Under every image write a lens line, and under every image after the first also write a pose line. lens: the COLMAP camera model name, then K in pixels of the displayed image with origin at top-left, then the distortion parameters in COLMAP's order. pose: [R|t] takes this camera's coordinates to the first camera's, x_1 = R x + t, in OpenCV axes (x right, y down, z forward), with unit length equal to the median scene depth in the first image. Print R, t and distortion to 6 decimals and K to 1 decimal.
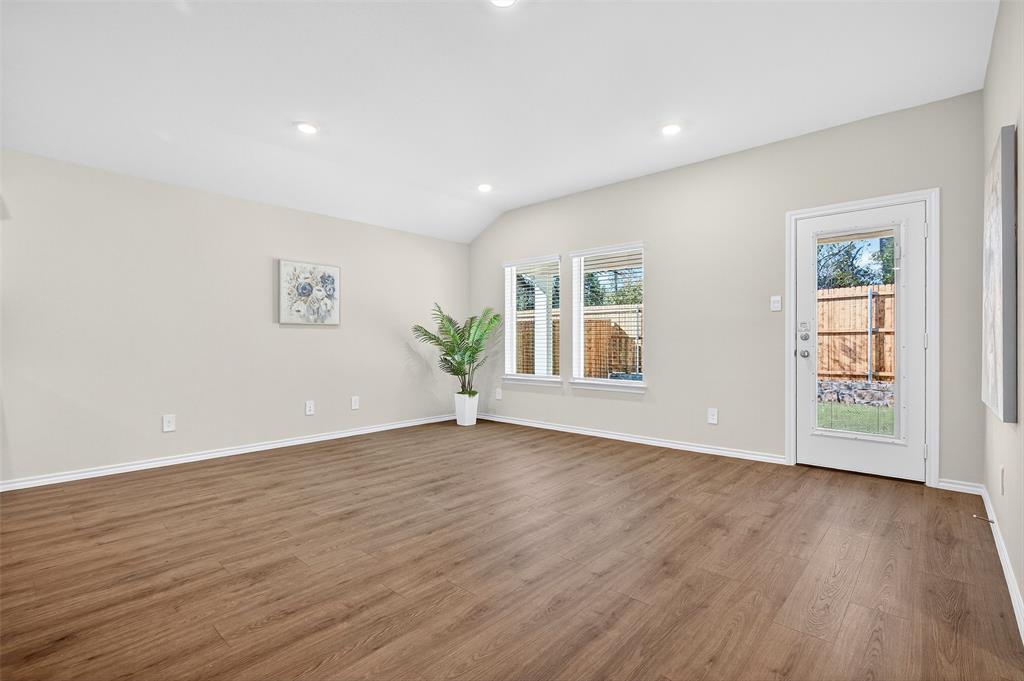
lens RADIAL K [[479.7, 0, 505.9], [0, 479.7, 339.8], [0, 0, 1]] dist [0.001844, 0.000614]
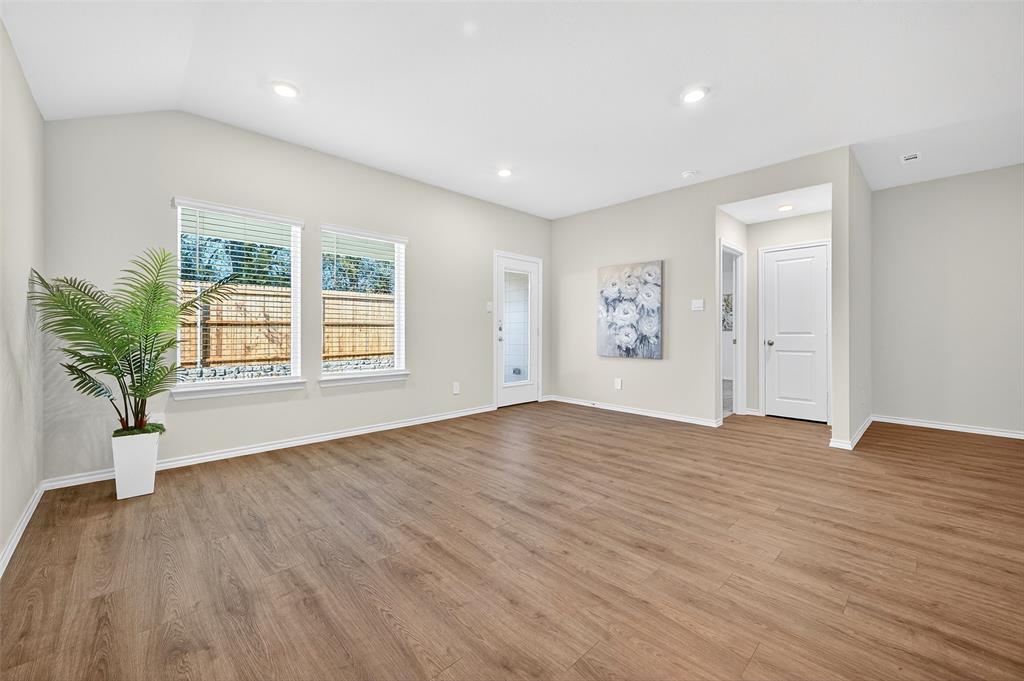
lens RADIAL K [[414.4, 0, 508.3], [0, 414.4, 335.7], [0, 0, 1]] dist [-0.002984, -0.000714]
pose [[0.053050, -0.006254, 0.998572, -1.071216], [-0.004077, 0.999971, 0.006479, 0.011877], [-0.998584, -0.004415, 0.053023, 1.252214]]
